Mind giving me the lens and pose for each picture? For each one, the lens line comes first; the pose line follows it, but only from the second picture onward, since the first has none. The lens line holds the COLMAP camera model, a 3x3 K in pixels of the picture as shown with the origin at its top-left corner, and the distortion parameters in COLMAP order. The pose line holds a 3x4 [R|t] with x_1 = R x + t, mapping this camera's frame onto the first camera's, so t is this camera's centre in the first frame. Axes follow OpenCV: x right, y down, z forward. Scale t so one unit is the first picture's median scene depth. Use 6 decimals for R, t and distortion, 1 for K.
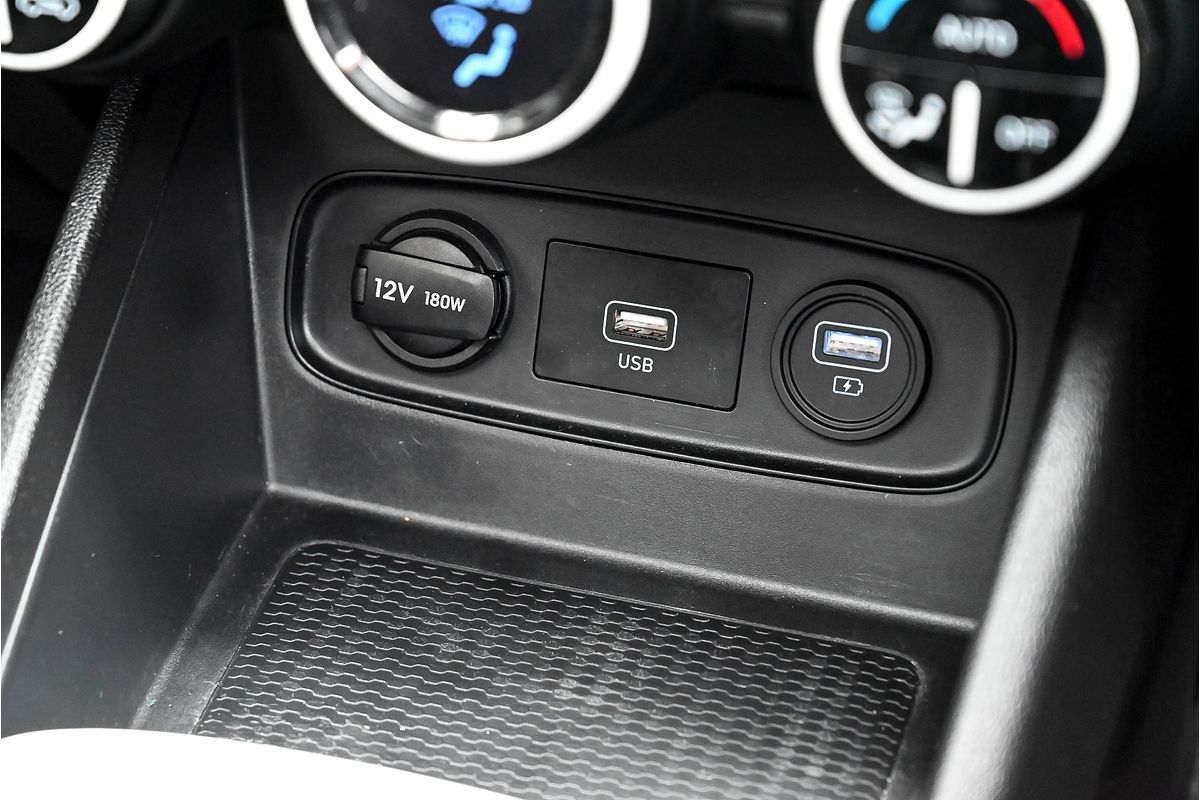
lens RADIAL K [[2369.8, 0, 600.0], [0, 2369.8, 400.0], [0, 0, 1]] dist [-0.030394, 0.101239]
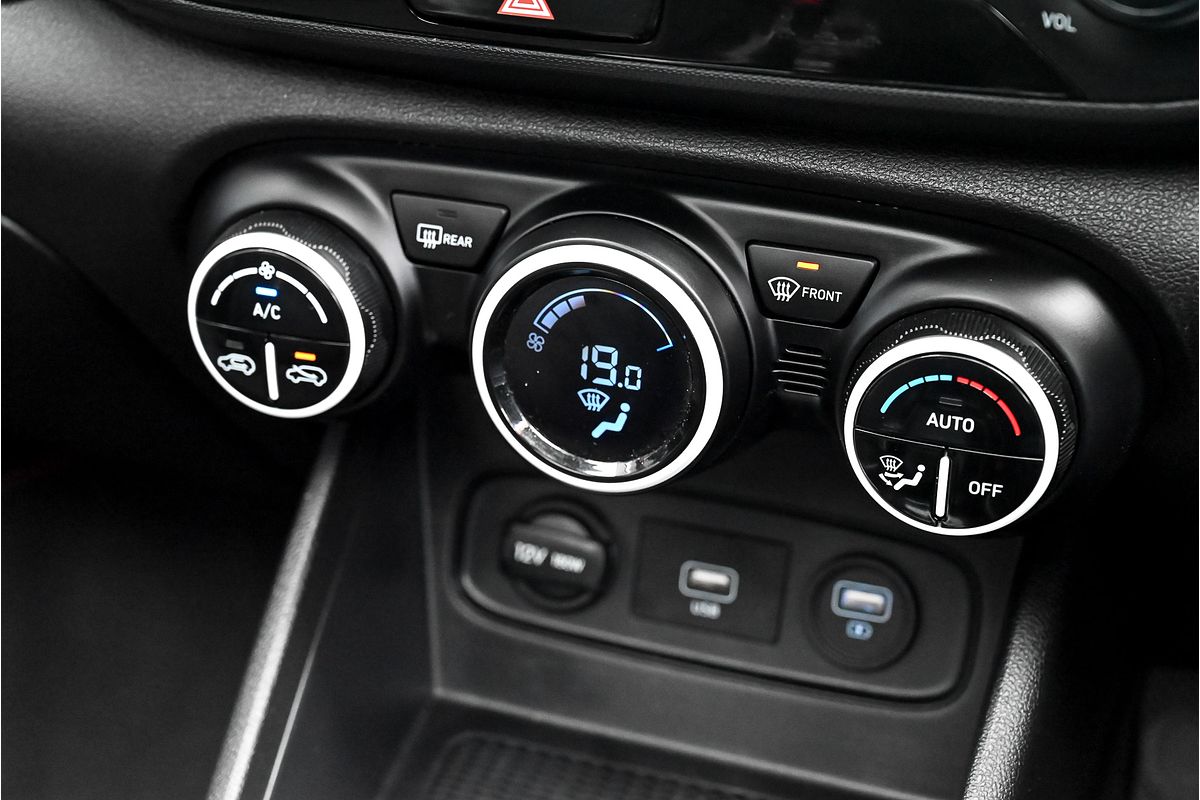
lens RADIAL K [[2105.3, 0, 600.0], [0, 2105.3, 400.0], [0, 0, 1]] dist [0.035399, 0.110528]
pose [[0.999853, 0.010880, -0.013275, -0.031947], [-0.011504, 0.998789, -0.047842, -0.079451], [0.012738, 0.047988, 0.998767, -0.236908]]
